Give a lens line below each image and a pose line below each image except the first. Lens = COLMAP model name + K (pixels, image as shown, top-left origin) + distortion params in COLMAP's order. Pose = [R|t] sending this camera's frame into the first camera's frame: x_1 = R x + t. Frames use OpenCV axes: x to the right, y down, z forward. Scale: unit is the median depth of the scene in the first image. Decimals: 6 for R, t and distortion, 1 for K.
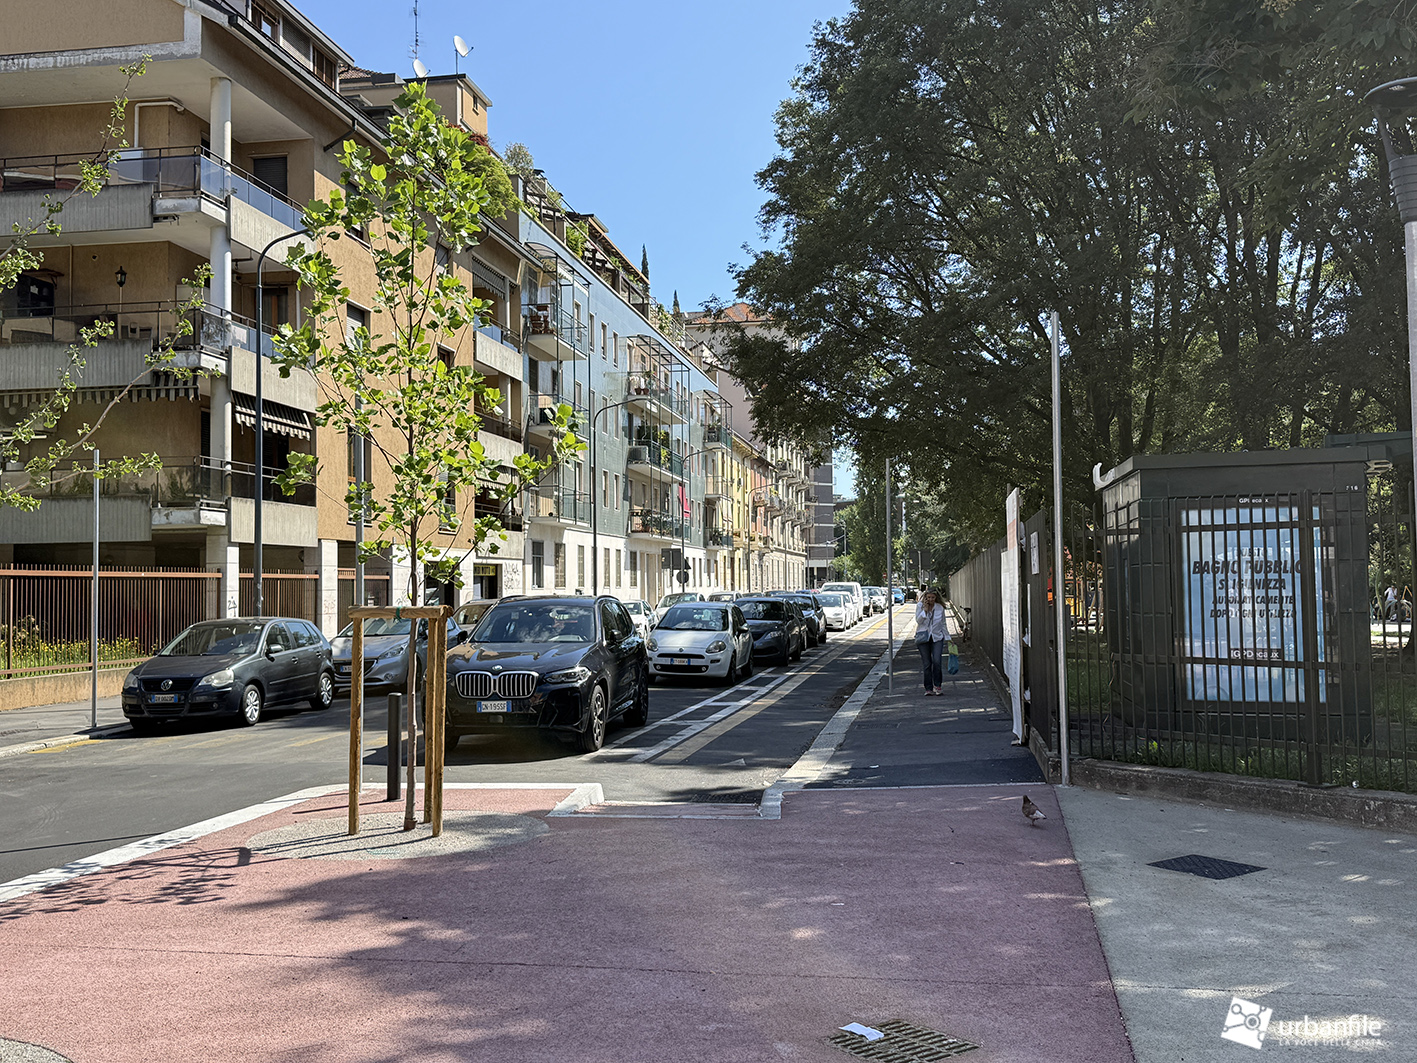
lens RADIAL K [[1403.9, 0, 704.1], [0, 1403.9, 537.6], [0, 0, 1]] dist [0.050228, 0.000000]
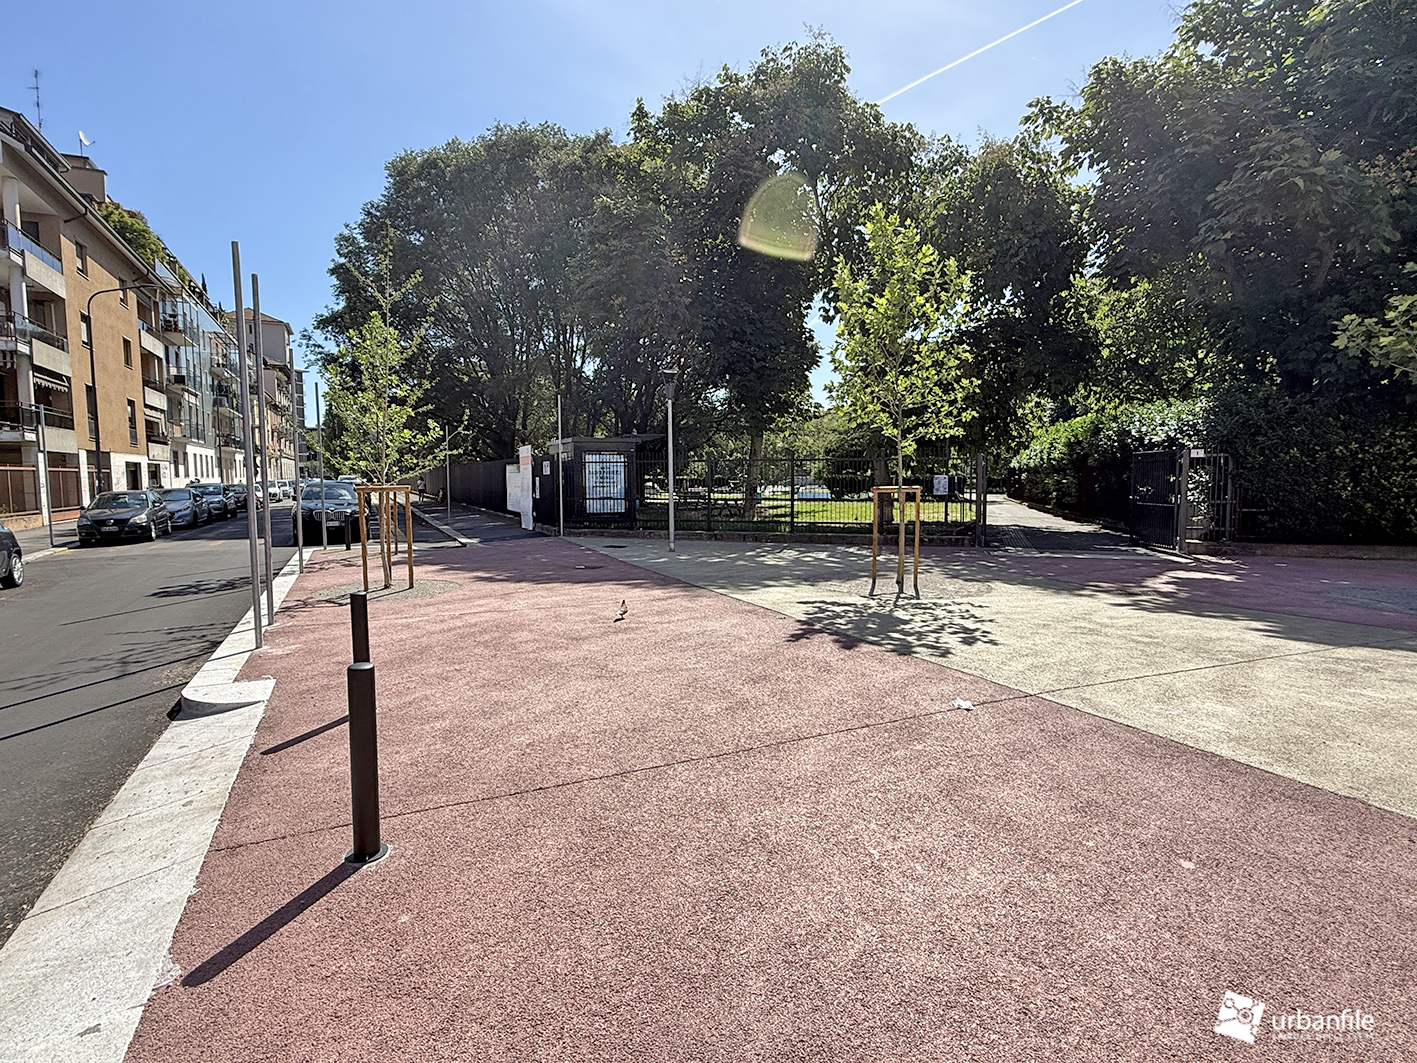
lens RADIAL K [[735.5, 0, 714.4], [0, 735.5, 538.8], [0, 0, 1]] dist [-0.005563, 0.000669]
pose [[0.813538, -0.039008, 0.580201, -0.158434], [-0.027922, 0.993976, 0.105978, -0.006592], [-0.580840, -0.102418, 0.807549, -0.223786]]
